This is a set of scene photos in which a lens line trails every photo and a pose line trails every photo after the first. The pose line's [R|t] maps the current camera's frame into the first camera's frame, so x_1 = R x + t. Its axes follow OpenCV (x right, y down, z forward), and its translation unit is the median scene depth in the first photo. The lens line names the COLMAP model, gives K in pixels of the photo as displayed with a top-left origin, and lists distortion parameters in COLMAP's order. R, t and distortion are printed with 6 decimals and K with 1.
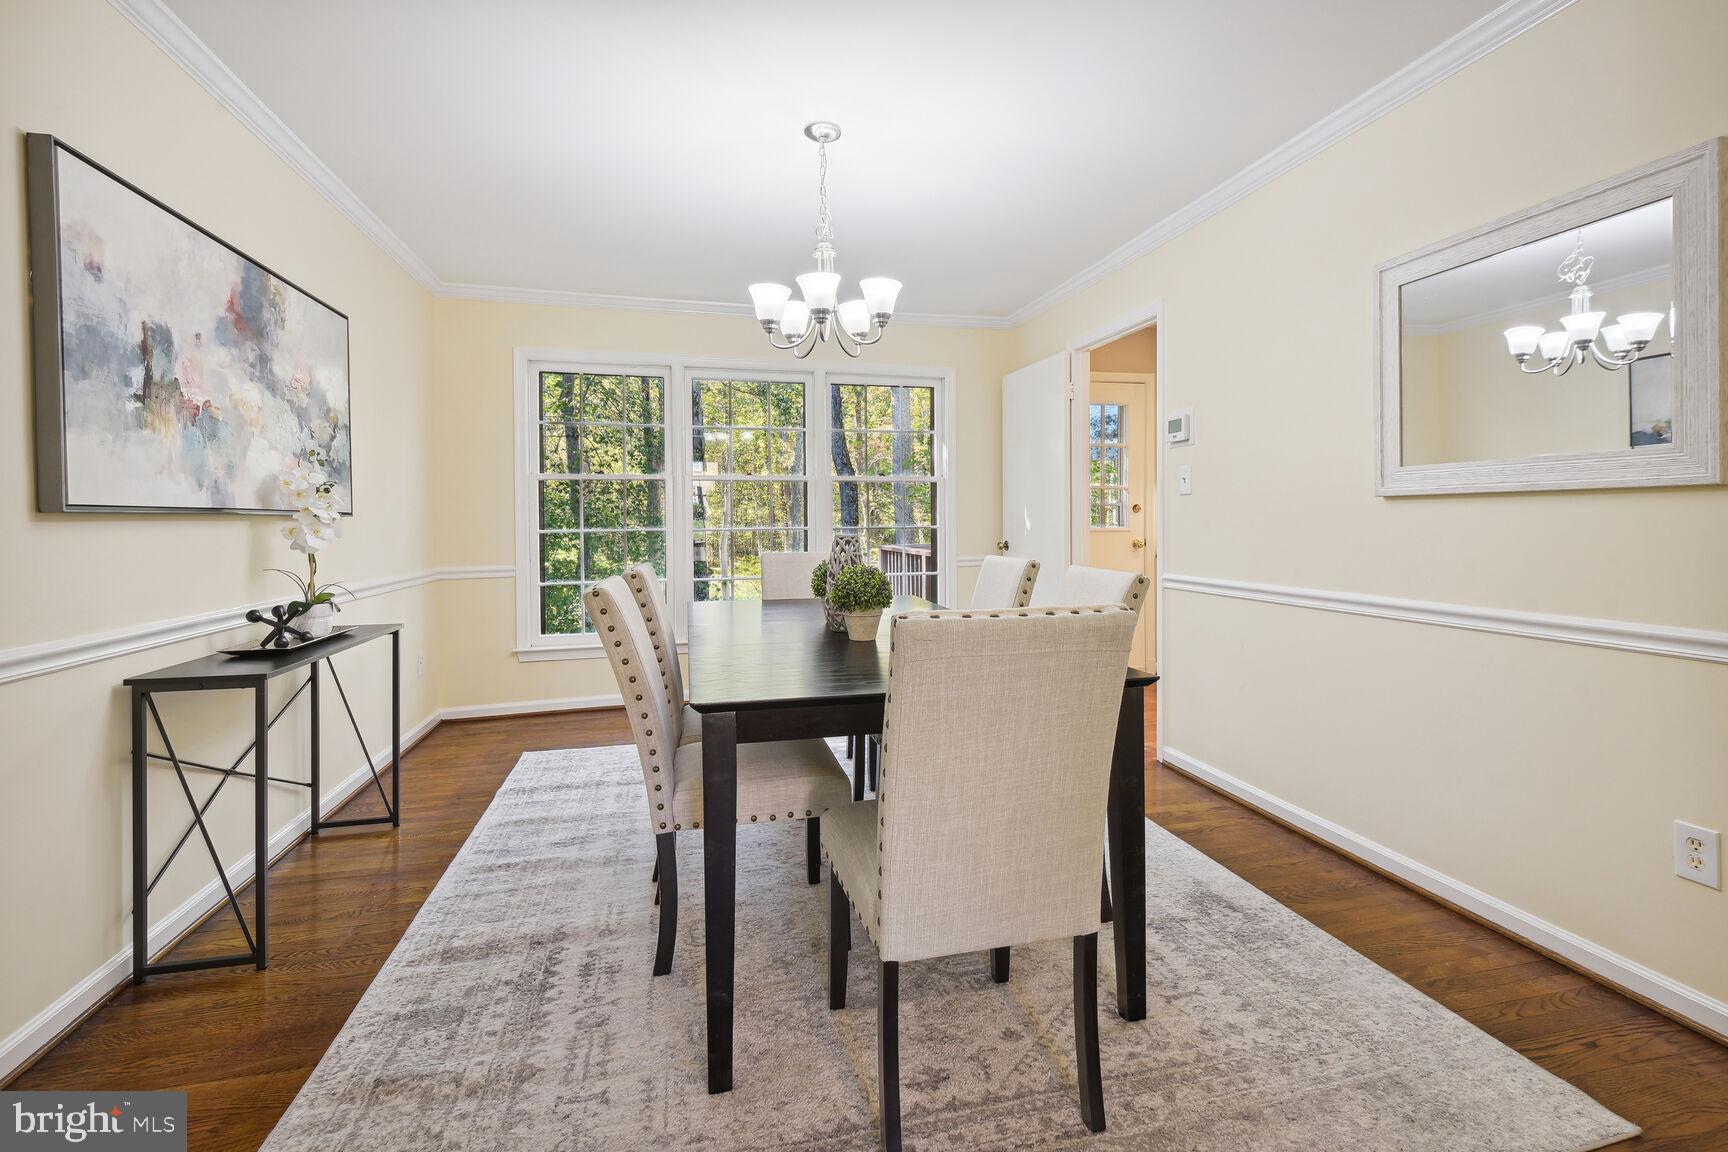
lens RADIAL K [[785.2, 0, 854.8], [0, 785.2, 518.6], [0, 0, 1]] dist [0.017174, -0.008126]
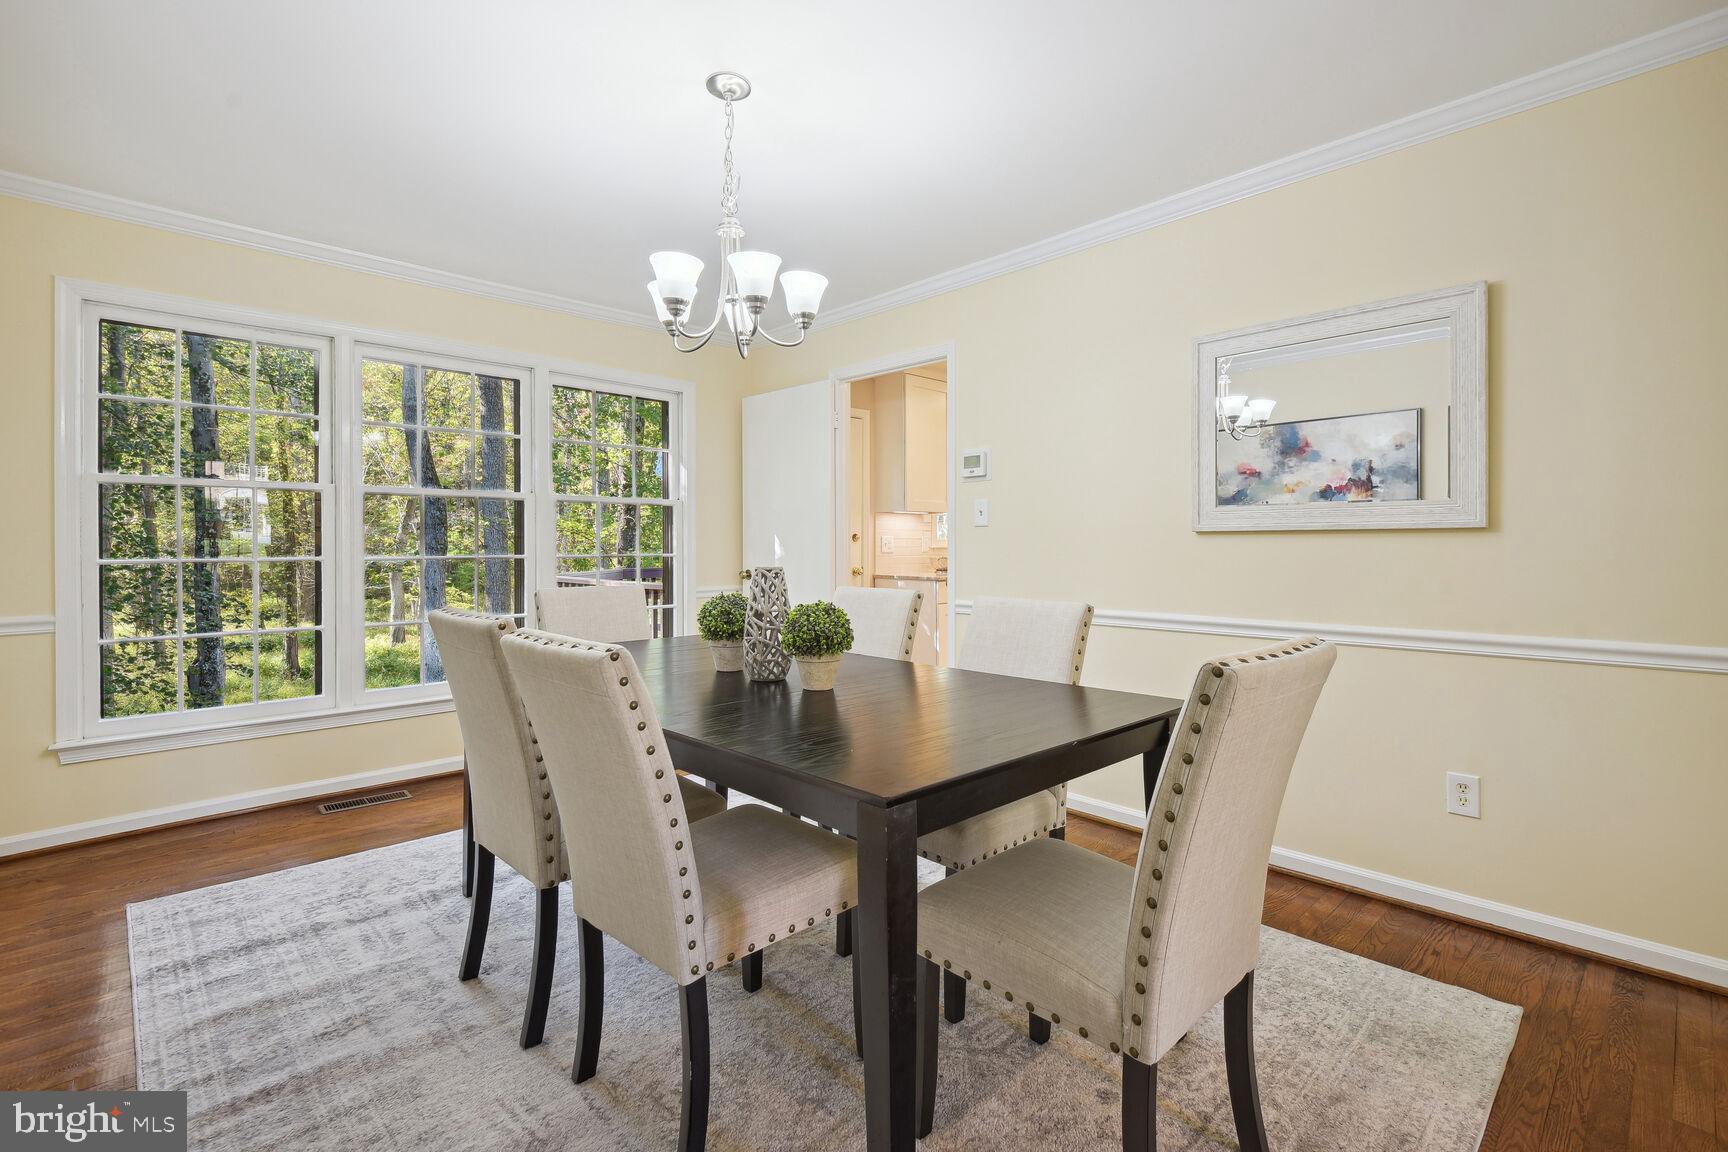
lens RADIAL K [[785.2, 0, 906.2], [0, 785.2, 541.2], [0, 0, 1]] dist [0.017174, -0.008126]
pose [[0.865851, 0.009740, 0.500206, -0.292918], [-0.007021, 0.999949, -0.007318, -0.001409], [-0.500252, 0.002825, 0.865875, 0.178821]]
